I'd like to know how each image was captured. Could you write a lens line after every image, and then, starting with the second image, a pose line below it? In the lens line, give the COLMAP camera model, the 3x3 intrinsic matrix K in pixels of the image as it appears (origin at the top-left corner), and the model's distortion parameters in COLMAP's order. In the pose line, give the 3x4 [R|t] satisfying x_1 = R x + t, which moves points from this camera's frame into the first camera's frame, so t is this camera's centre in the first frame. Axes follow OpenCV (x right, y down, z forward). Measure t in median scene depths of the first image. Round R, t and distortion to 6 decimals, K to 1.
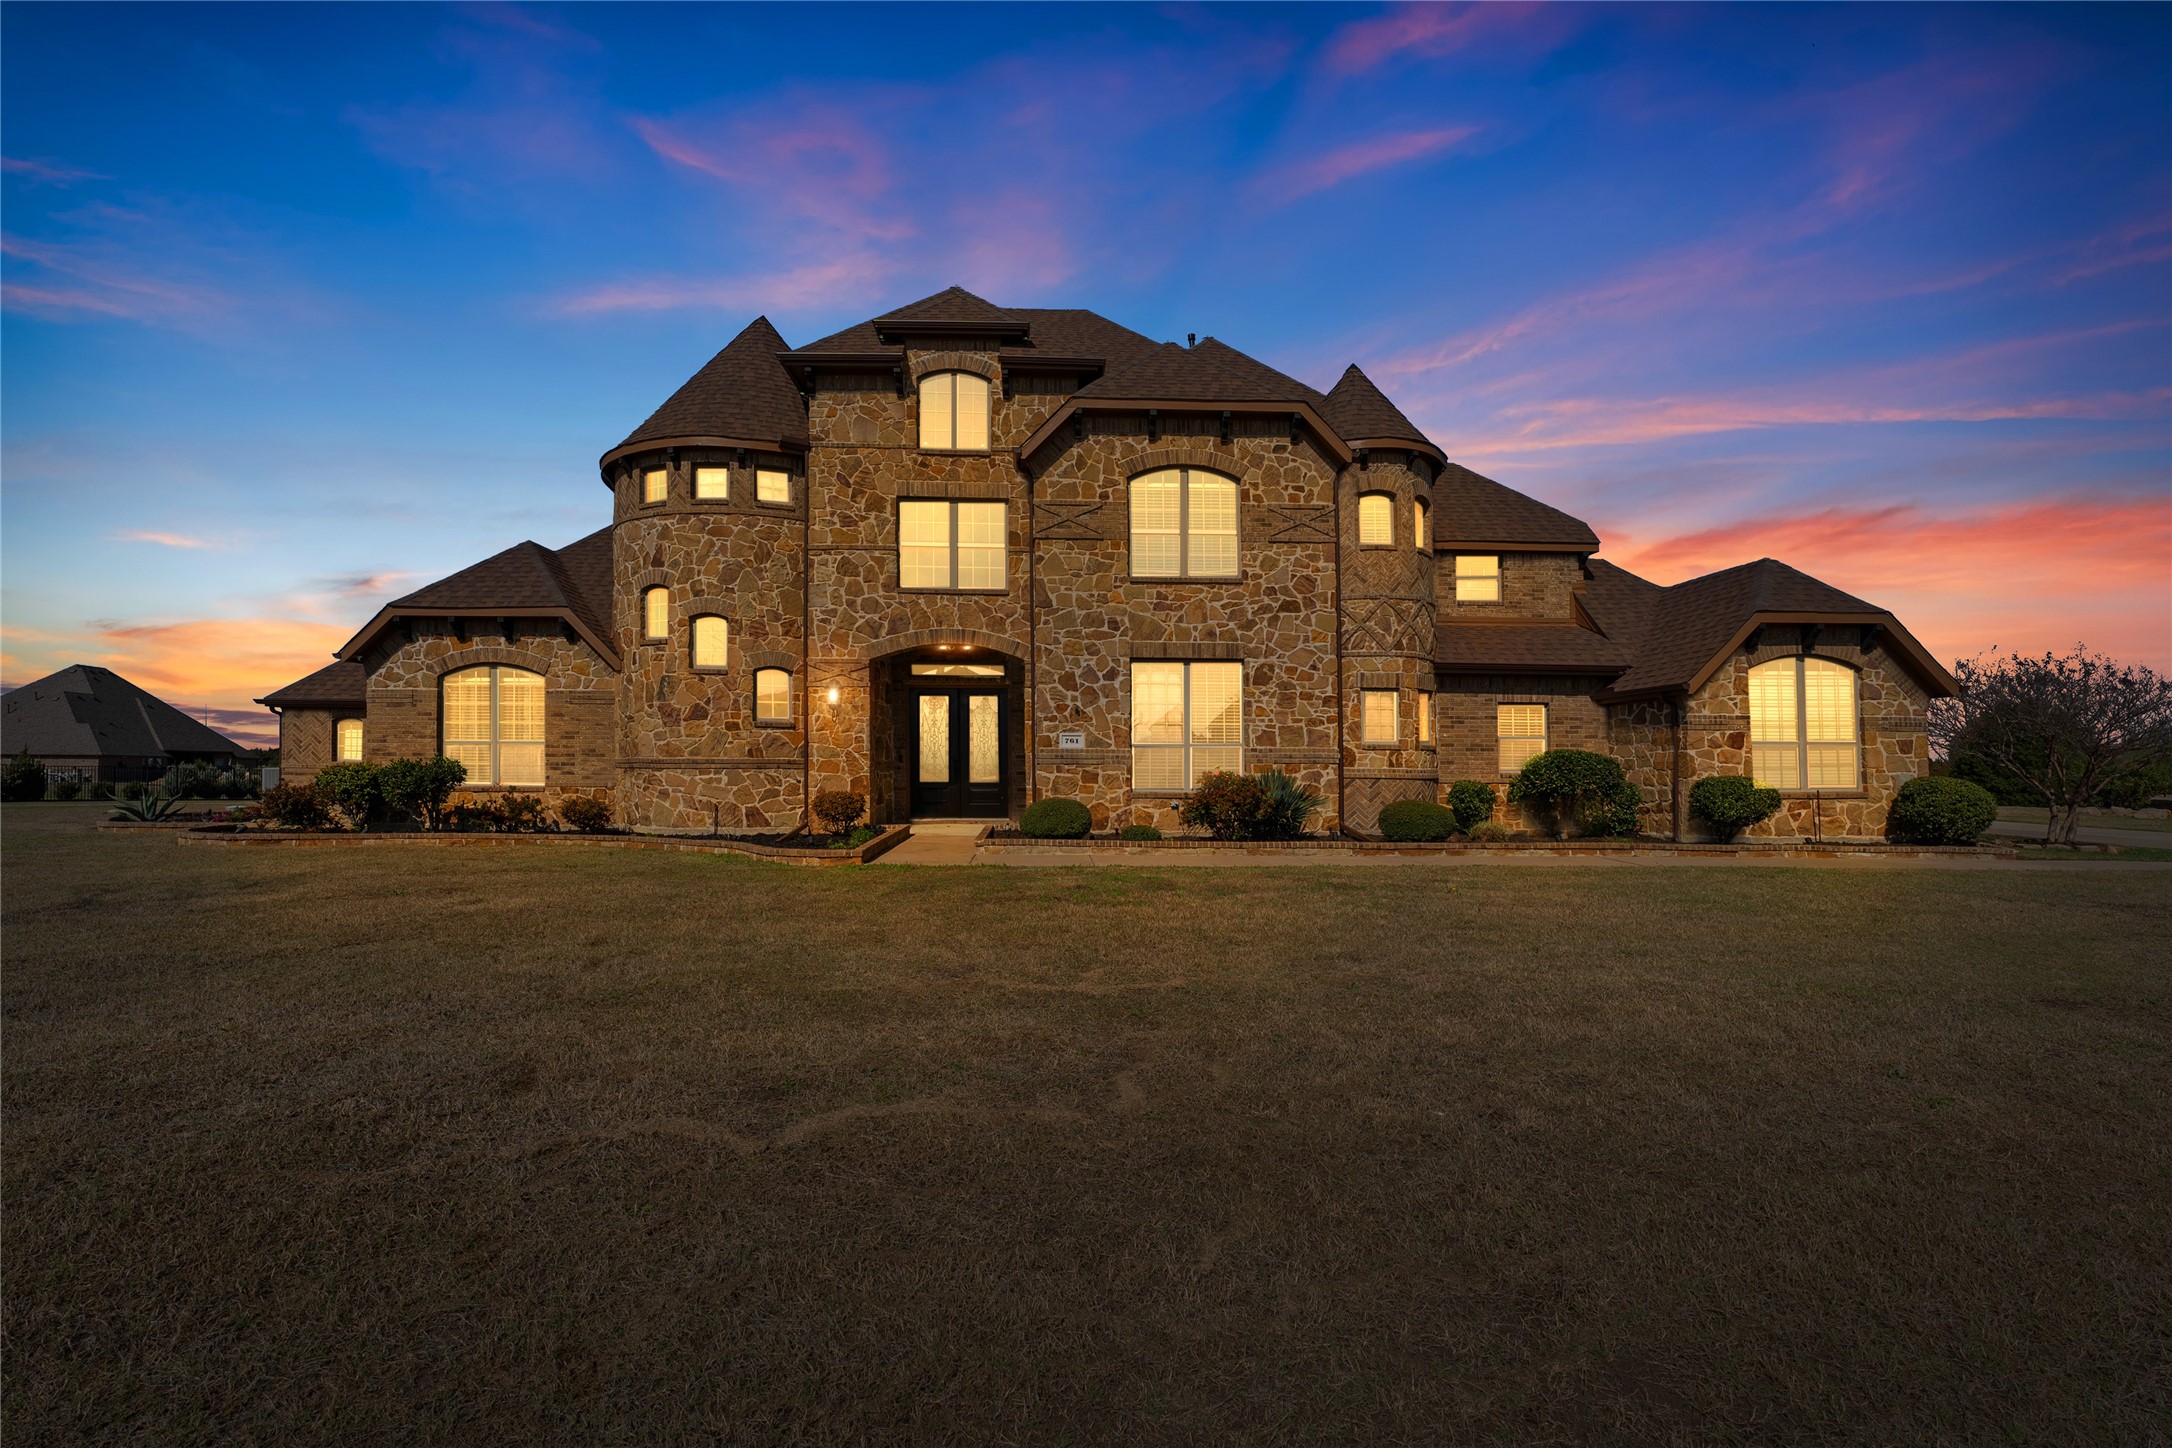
lens RADIAL K [[887.2, 0, 1082.4], [0, 887.2, 777.7], [0, 0, 1]] dist [-0.001327, -0.000040]
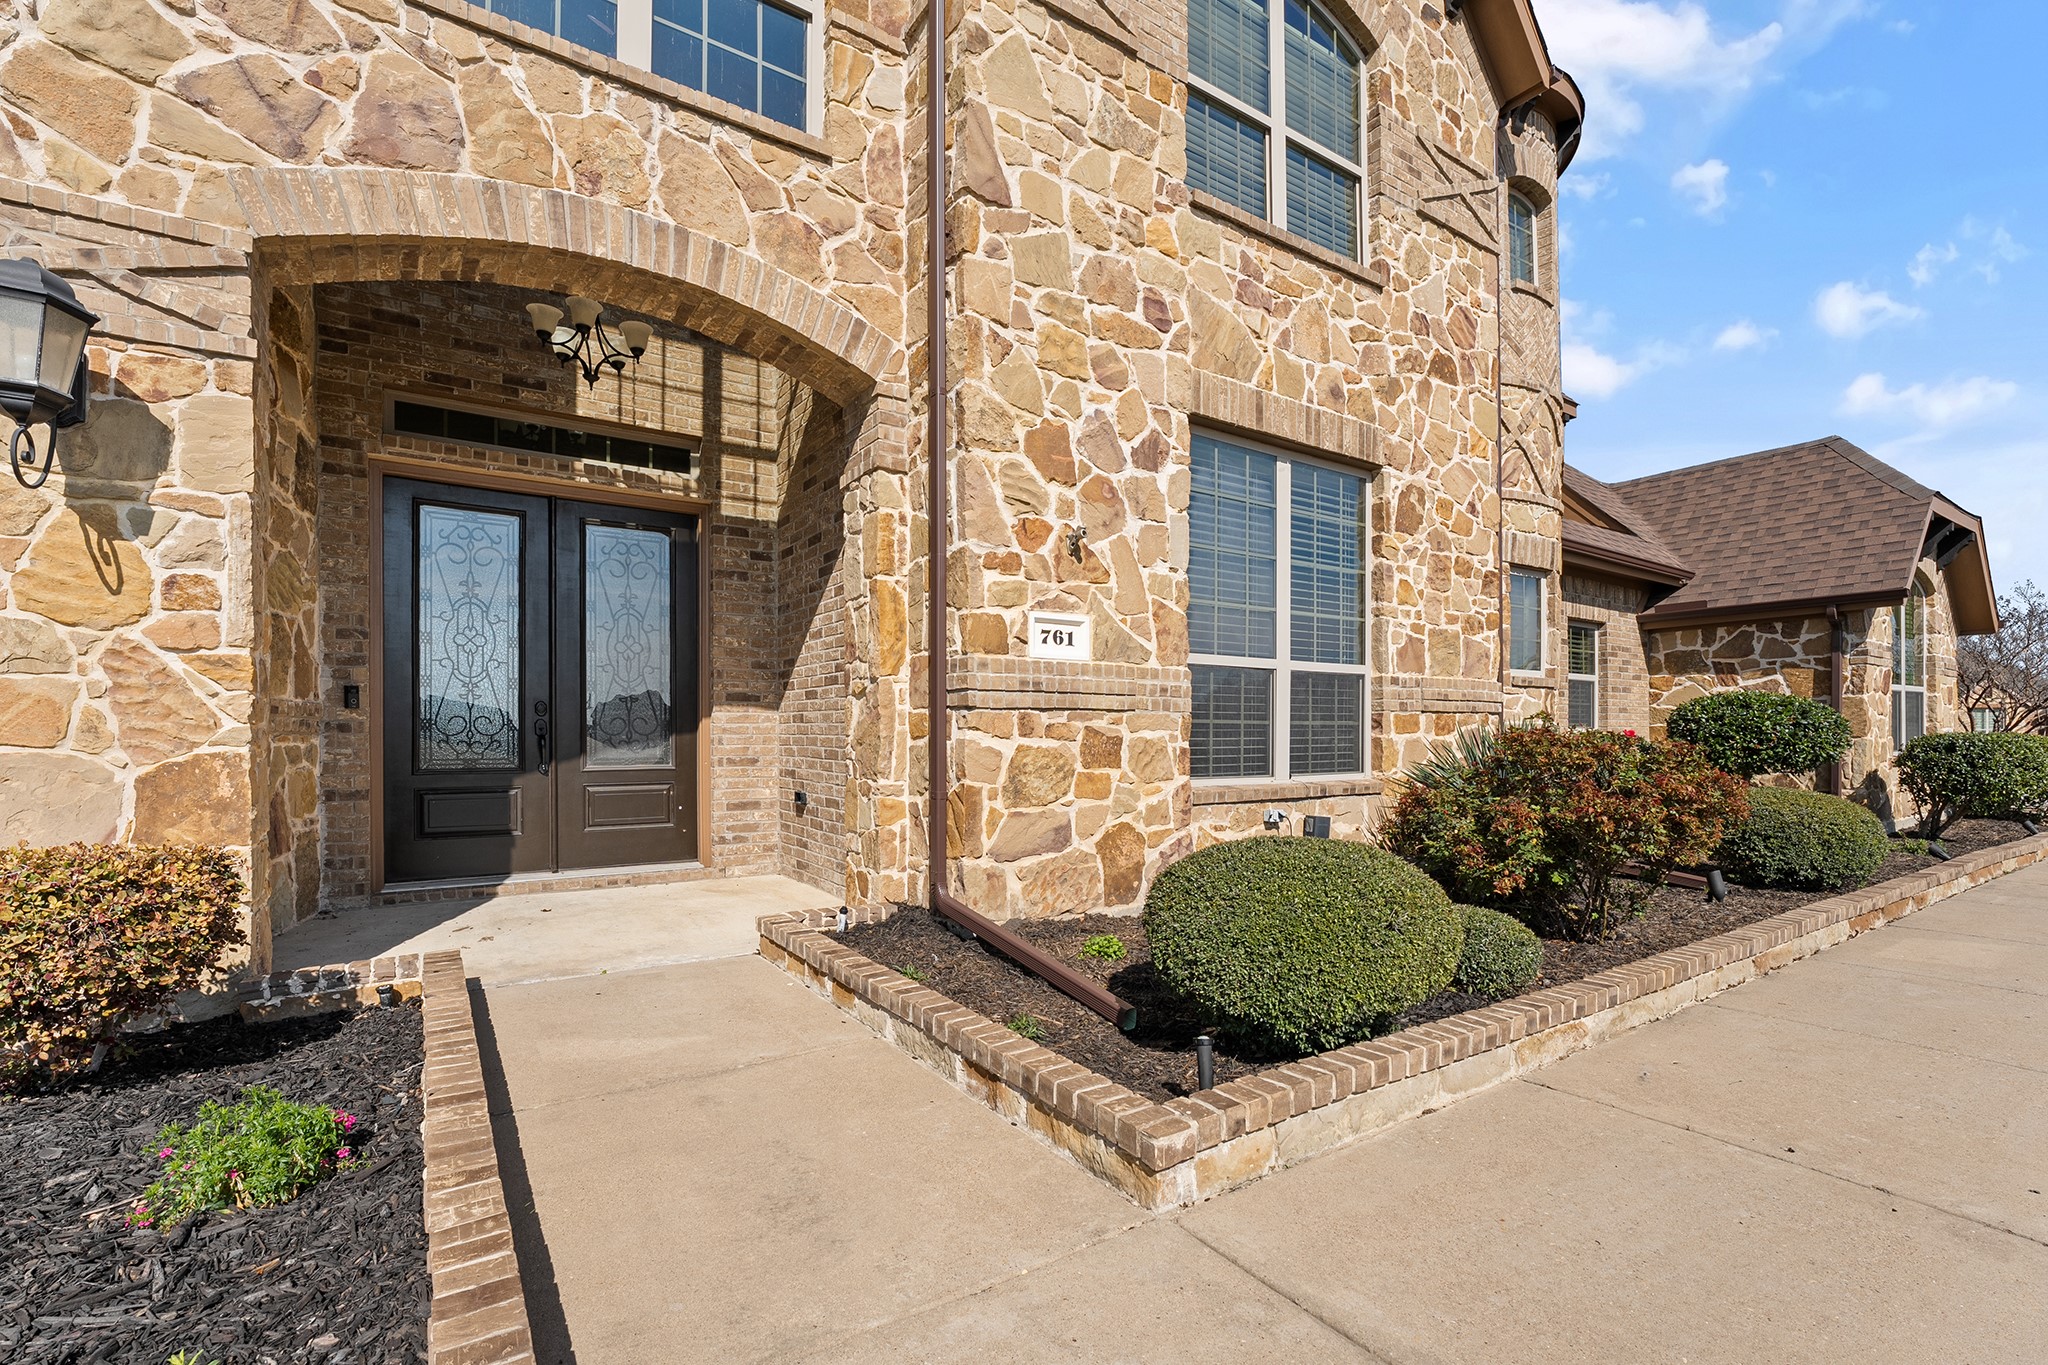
lens RADIAL K [[904.7, 0, 1017.0], [0, 904.7, 725.4], [0, 0, 1]] dist [-0.012681, 0.000874]
pose [[0.861514, -0.001509, 0.507732, -0.190354], [0.012297, 0.999764, -0.017894, -0.003749], [-0.507585, 0.021660, 0.861329, 0.715280]]
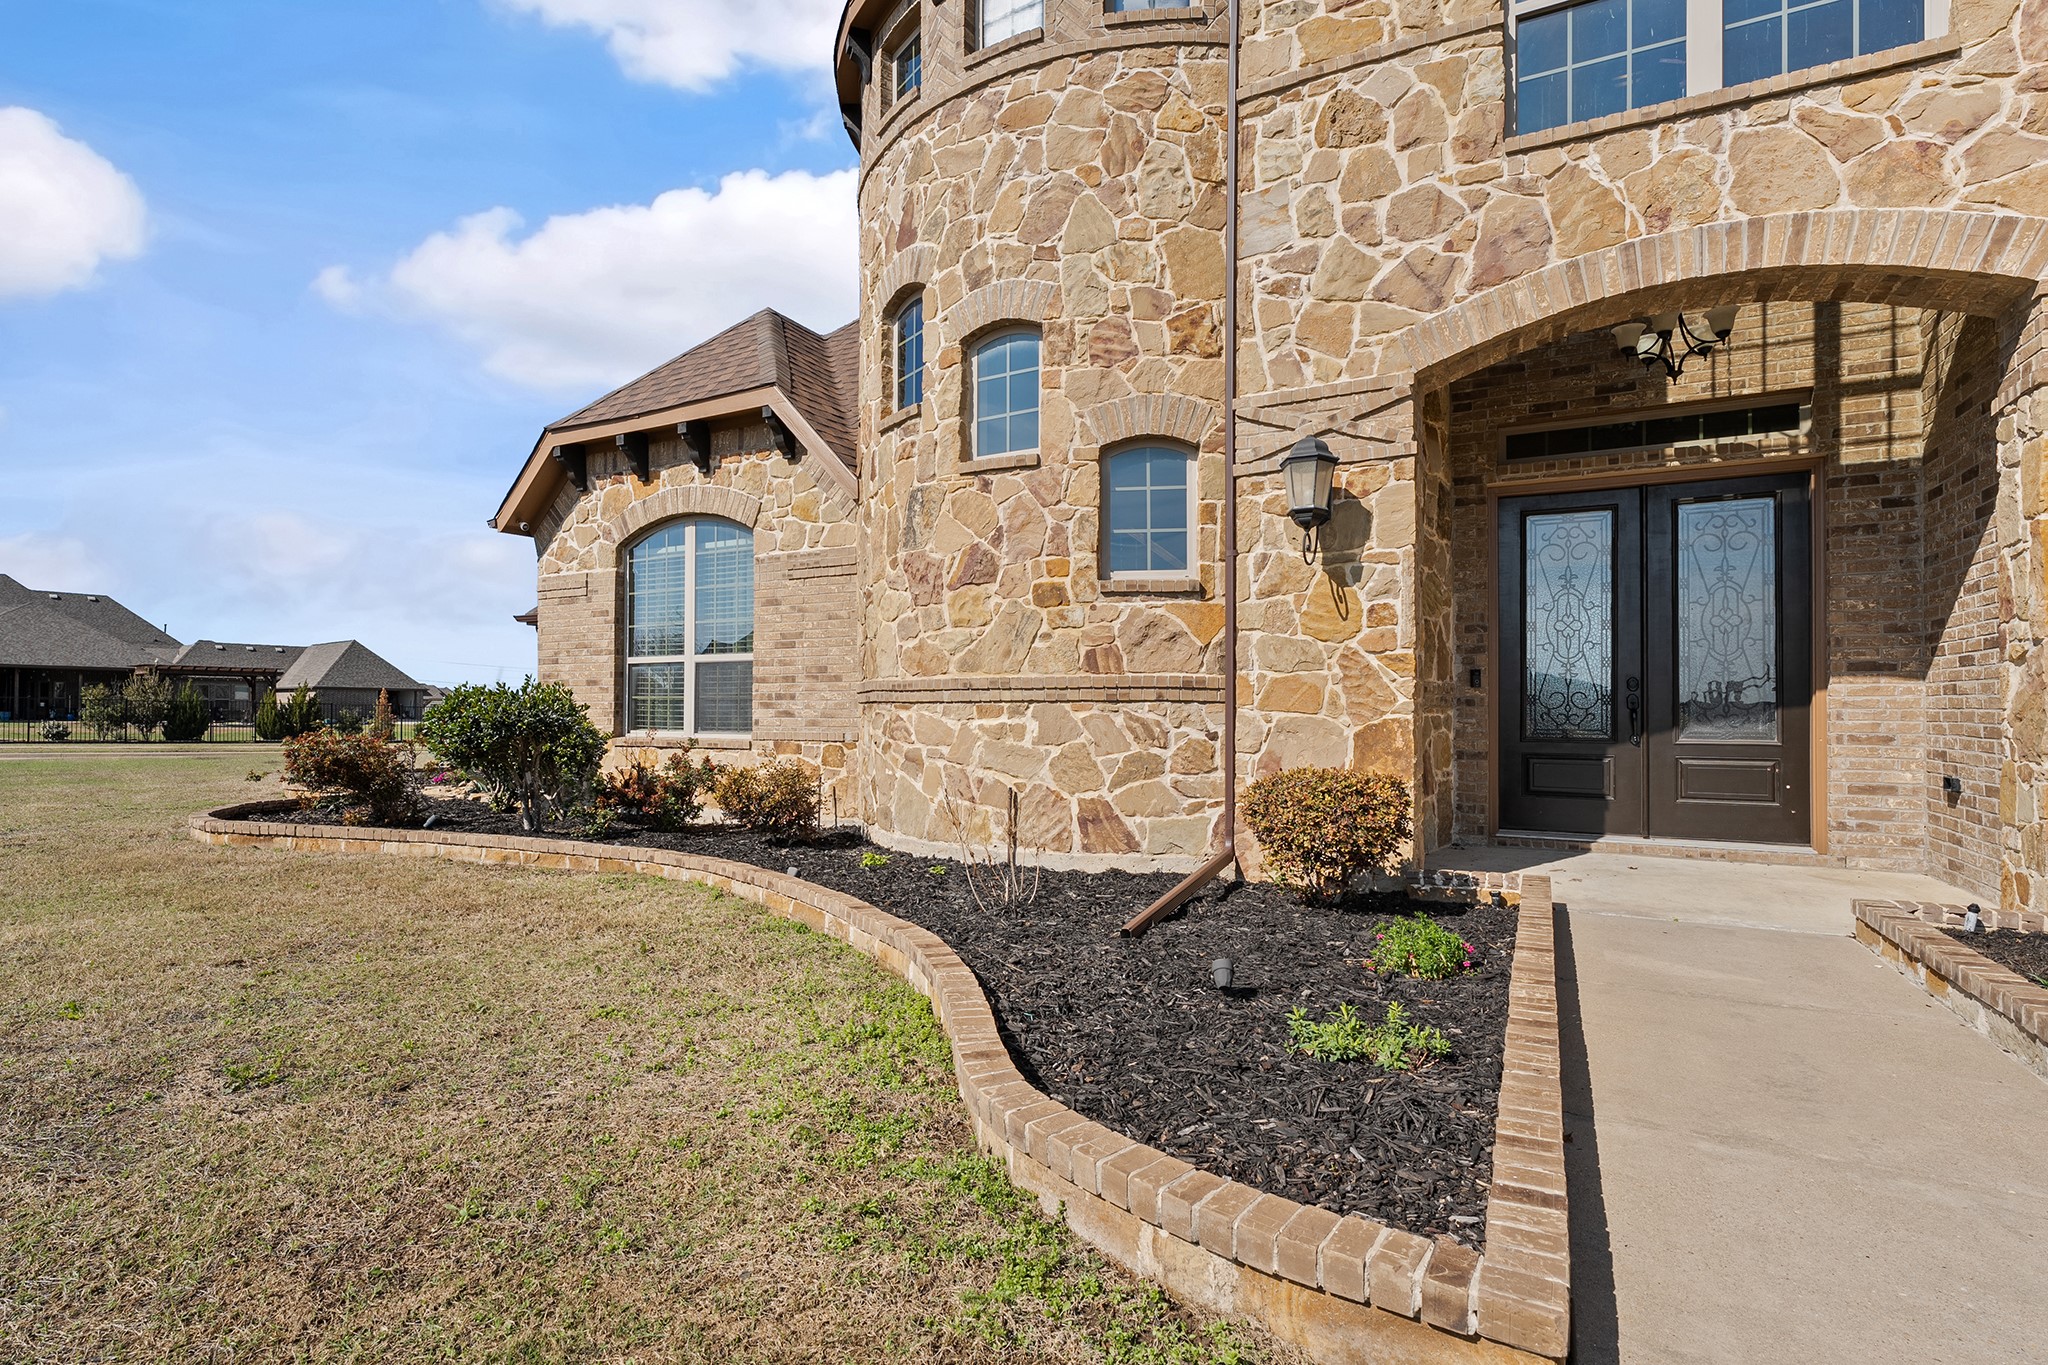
lens RADIAL K [[978.3, 0, 1022.3], [0, 978.3, 719.5], [0, 0, 1]] dist [-0.004381, -0.000932]
pose [[0.857065, 0.002134, -0.515205, -0.178450], [-0.005254, 0.999976, -0.004597, -0.000384], [0.515182, 0.006647, 0.857055, 0.614206]]
